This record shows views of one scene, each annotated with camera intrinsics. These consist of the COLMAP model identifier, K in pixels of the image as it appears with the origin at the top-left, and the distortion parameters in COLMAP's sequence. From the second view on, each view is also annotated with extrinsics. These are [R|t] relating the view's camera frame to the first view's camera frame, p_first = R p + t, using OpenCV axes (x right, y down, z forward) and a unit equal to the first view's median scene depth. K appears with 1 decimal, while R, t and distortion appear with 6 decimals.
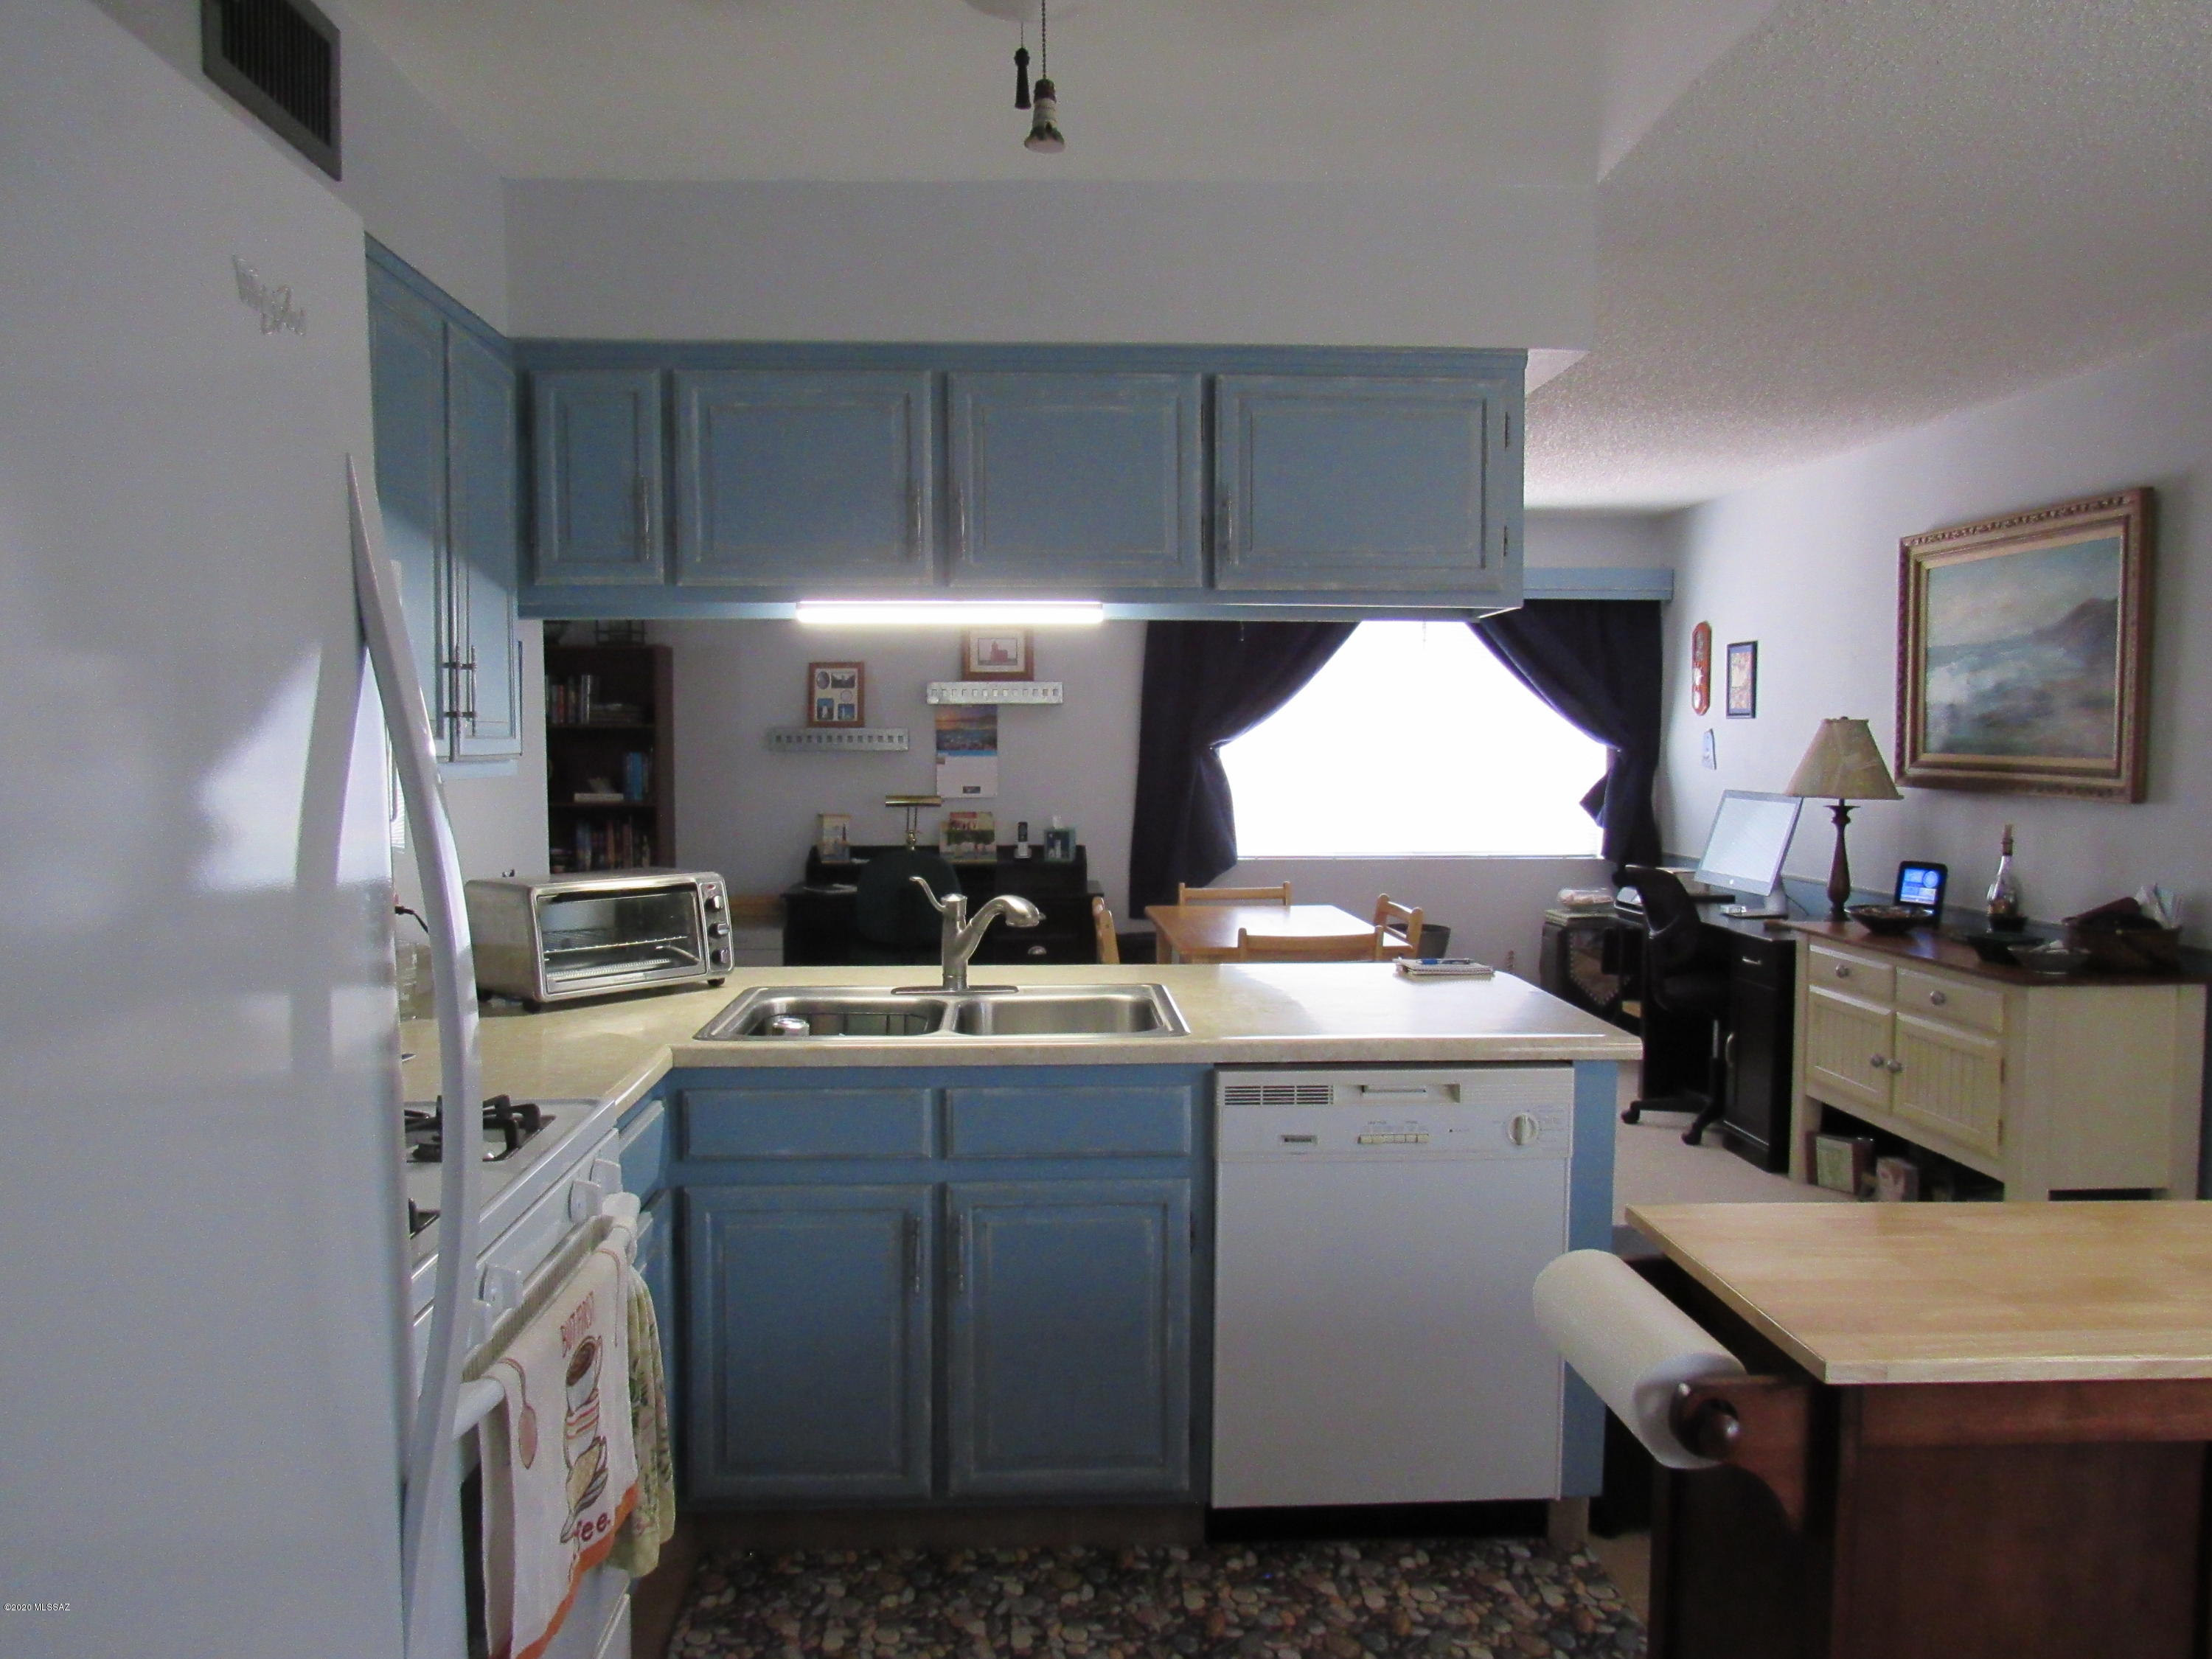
lens RADIAL K [[1606.2, 0, 1074.4], [0, 1606.2, 832.9], [0, 0, 1]] dist [-0.036066, 0.026440]
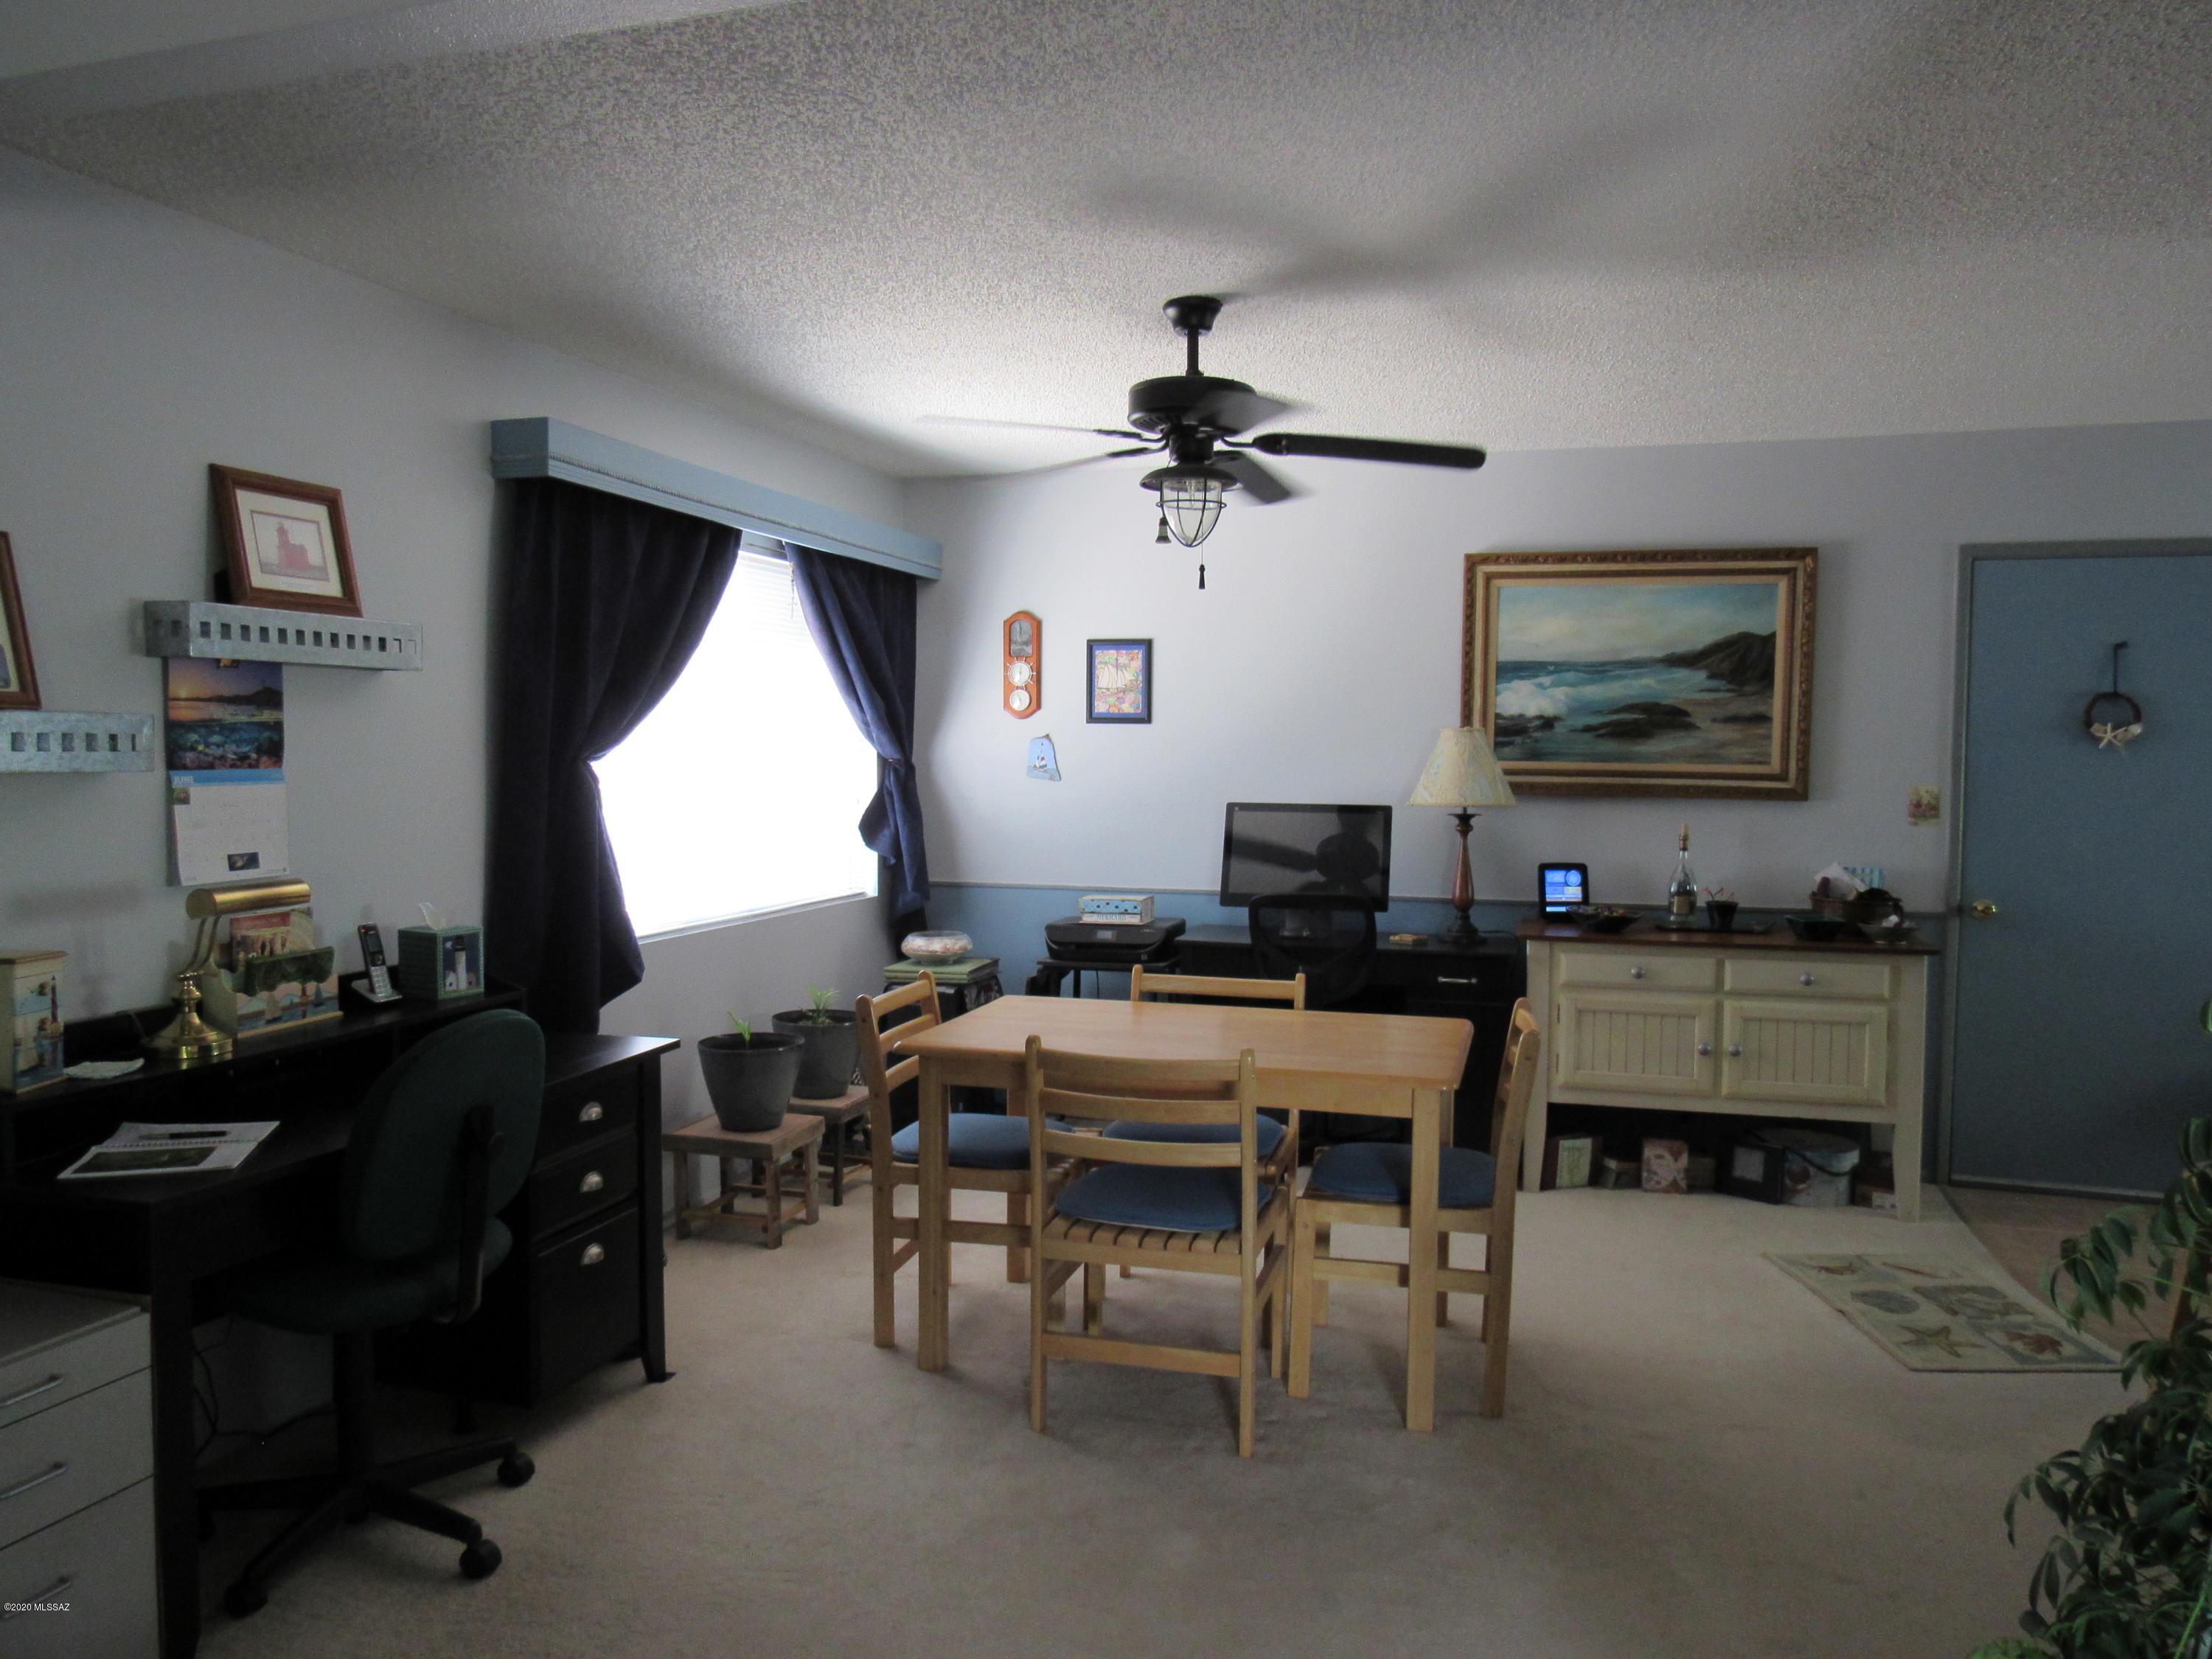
lens RADIAL K [[1606.2, 0, 1074.4], [0, 1606.2, 832.9], [0, 0, 1]] dist [-0.036066, 0.026440]
pose [[0.314016, -0.048452, 0.948181, -0.583504], [0.051720, 0.998087, 0.033874, -0.054671], [-0.948008, 0.038403, 0.315921, 0.959150]]
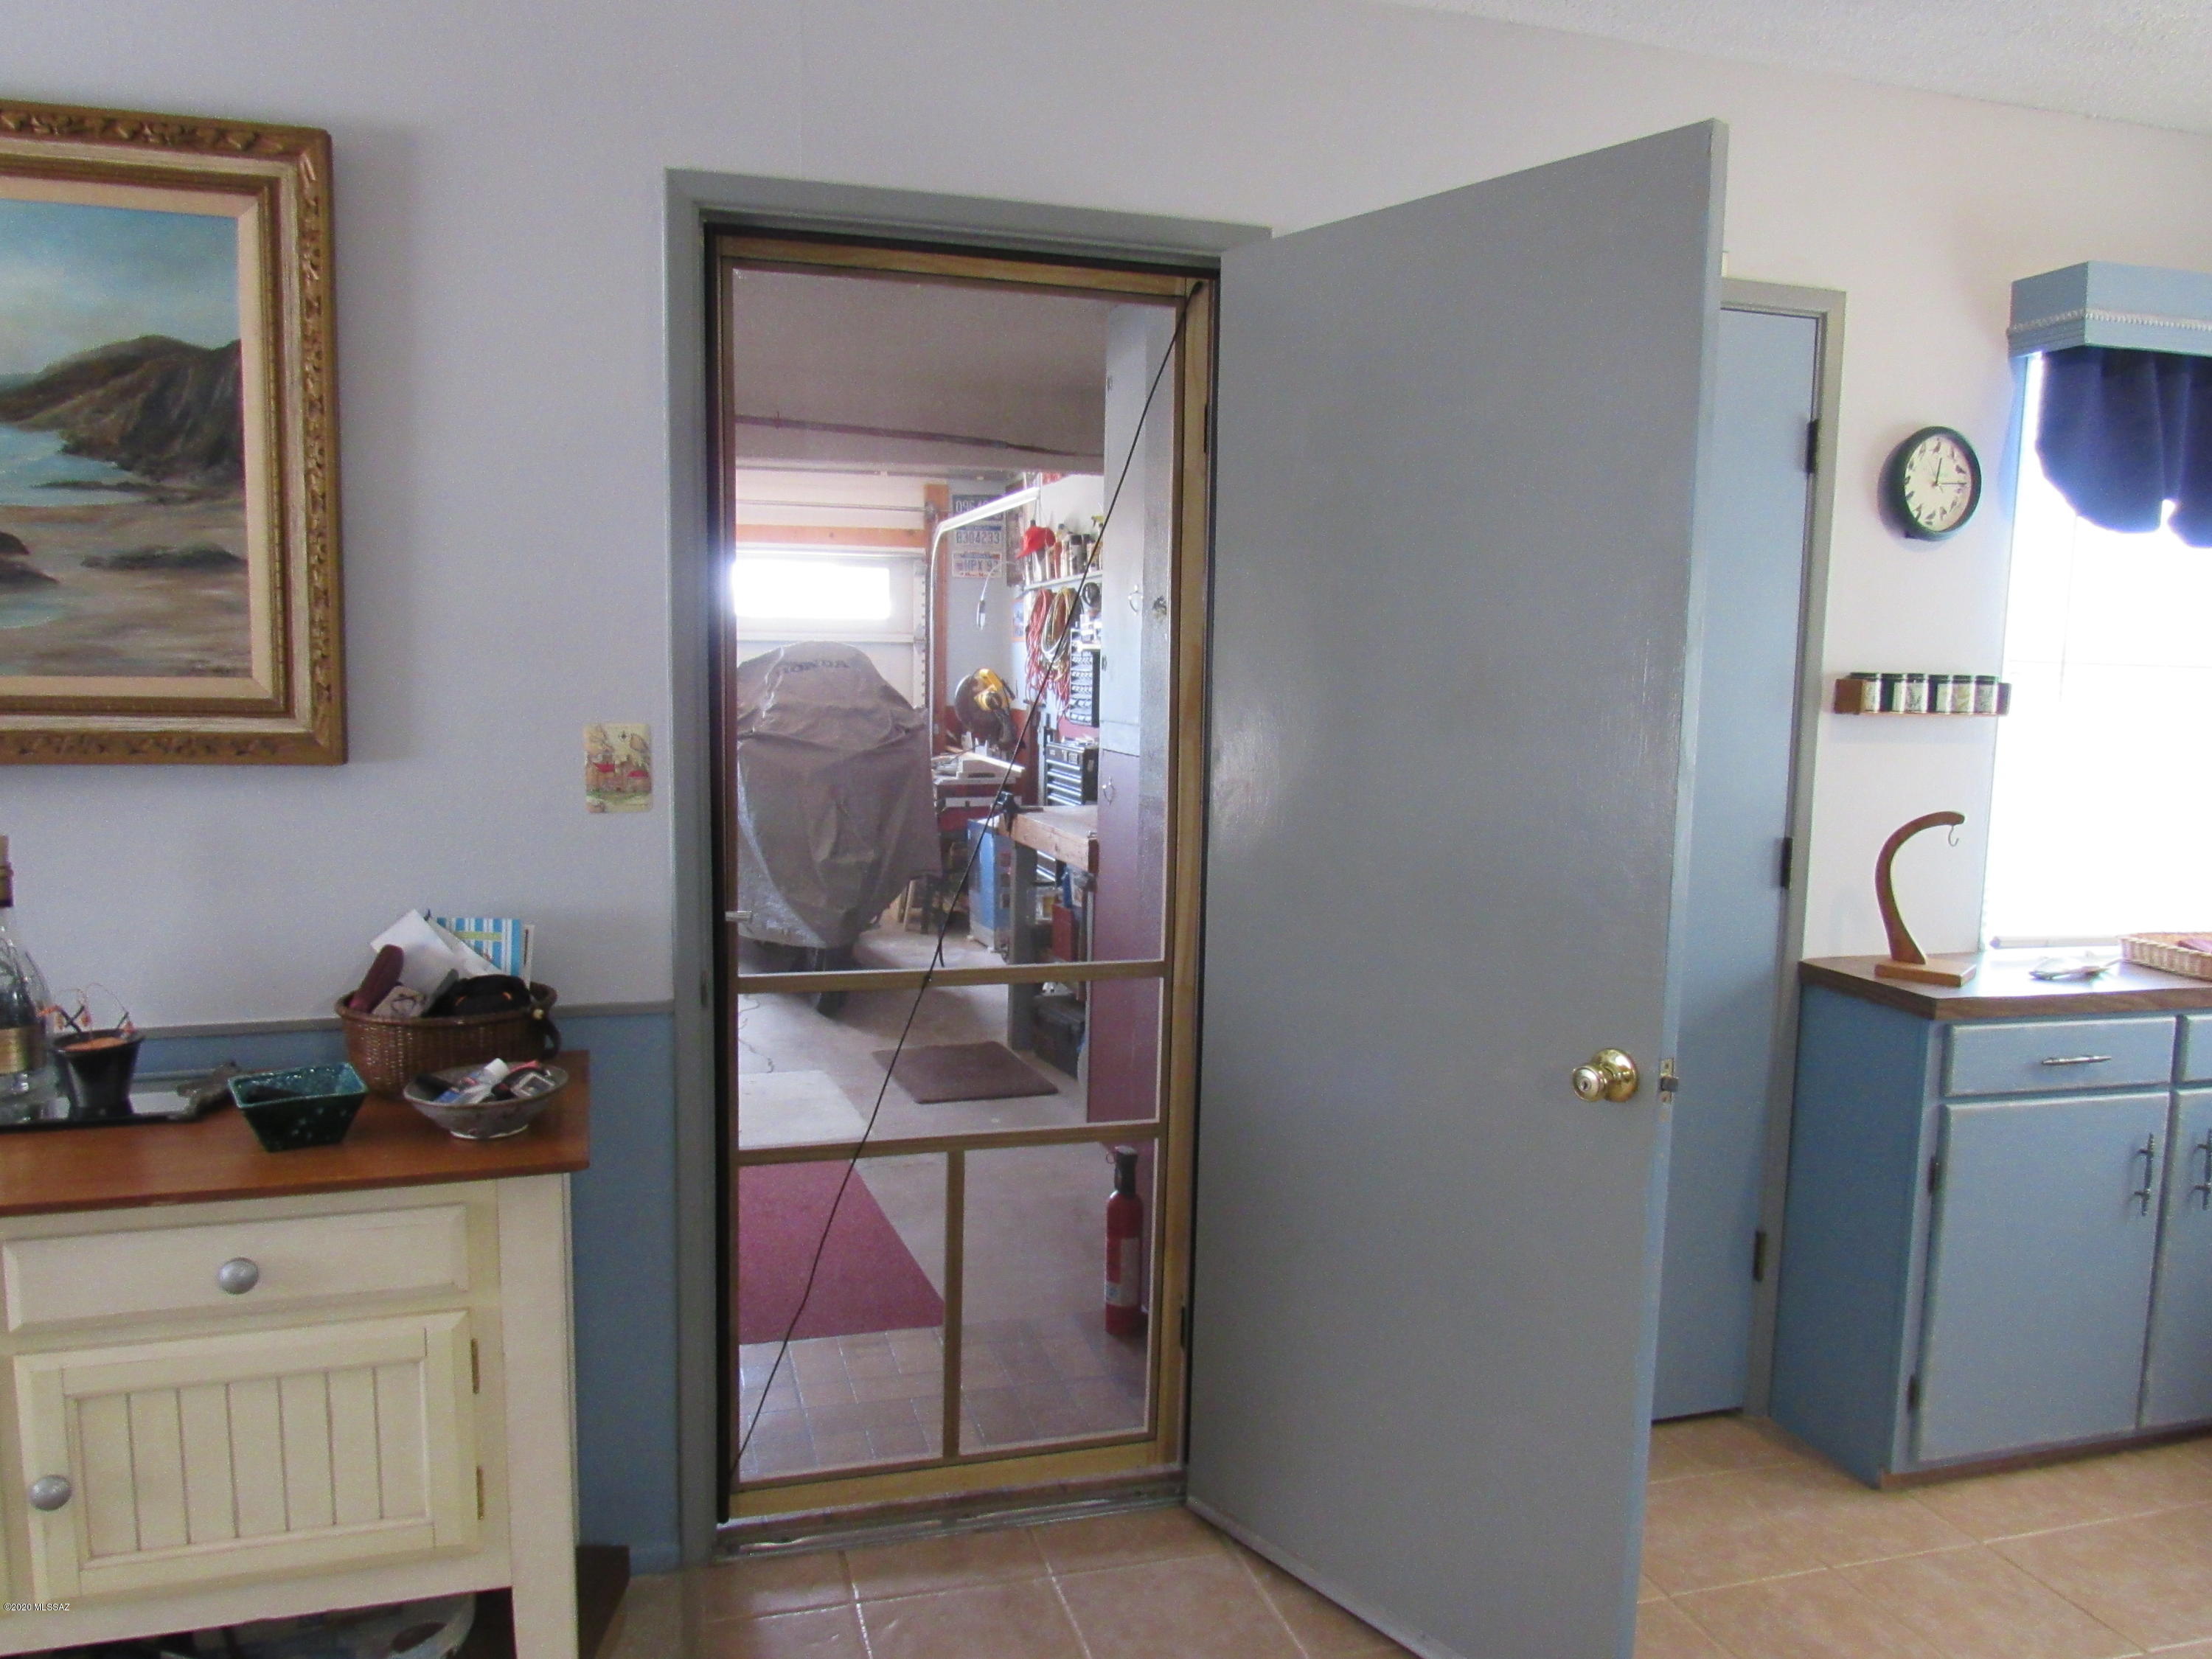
lens RADIAL K [[1590.1, 0, 1106.7], [0, 1590.1, 829.5], [0, 0, 1]] dist [-0.030088, -0.004487]
pose [[-0.252932, -0.120738, 0.959921, 0.094485], [0.043639, 0.989749, 0.135988, -0.046898], [-0.966499, 0.076285, -0.245070, 0.739923]]
